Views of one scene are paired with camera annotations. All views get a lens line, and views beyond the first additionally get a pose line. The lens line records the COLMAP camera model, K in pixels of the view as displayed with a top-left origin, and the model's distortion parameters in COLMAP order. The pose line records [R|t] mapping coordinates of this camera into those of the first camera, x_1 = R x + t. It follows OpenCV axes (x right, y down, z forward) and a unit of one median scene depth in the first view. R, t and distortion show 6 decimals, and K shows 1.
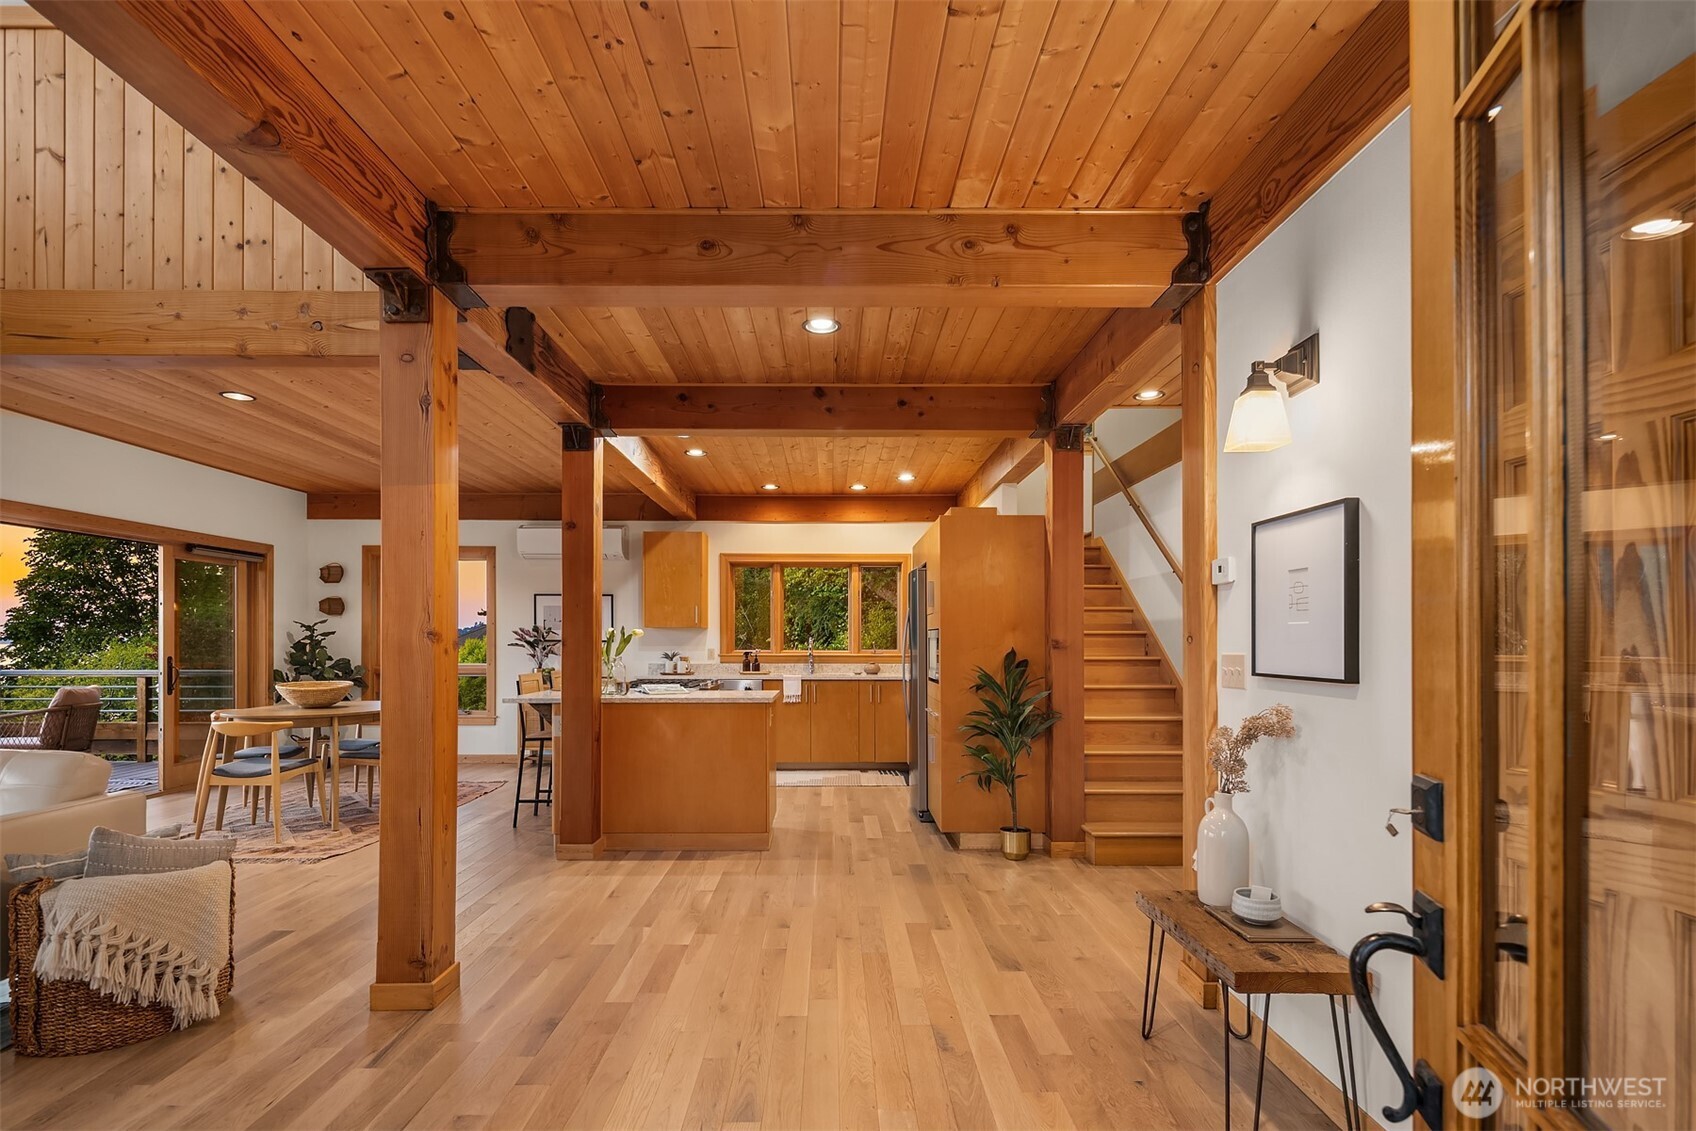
lens RADIAL K [[766.4, 0, 851.3], [0, 766.4, 638.4], [0, 0, 1]] dist [0.001254, -0.000093]
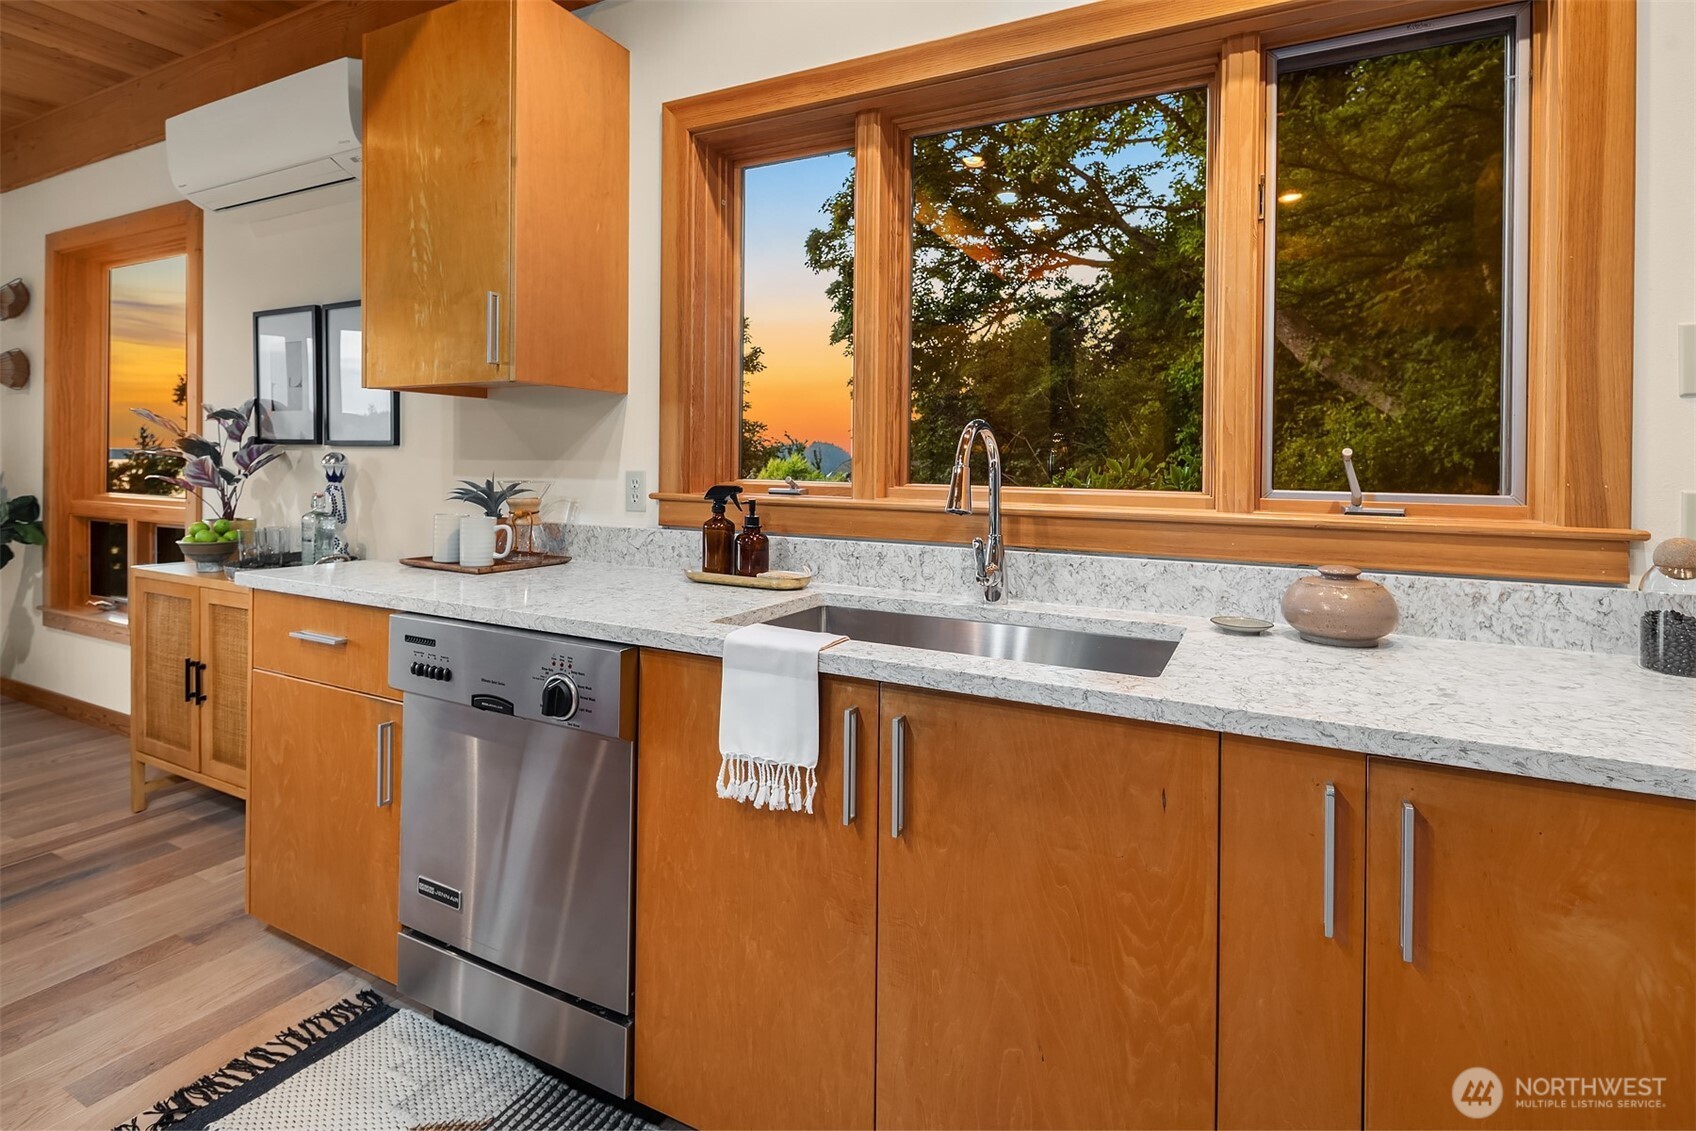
lens RADIAL K [[782.8, 0, 881.7], [0, 782.8, 456.9], [0, 0, 1]] dist [-0.001927, -0.000629]
pose [[0.877819, 0.004454, -0.478971, 0.019826], [-0.008936, 0.999935, -0.007079, 0.009863], [0.478908, 0.010494, 0.877802, 0.805492]]
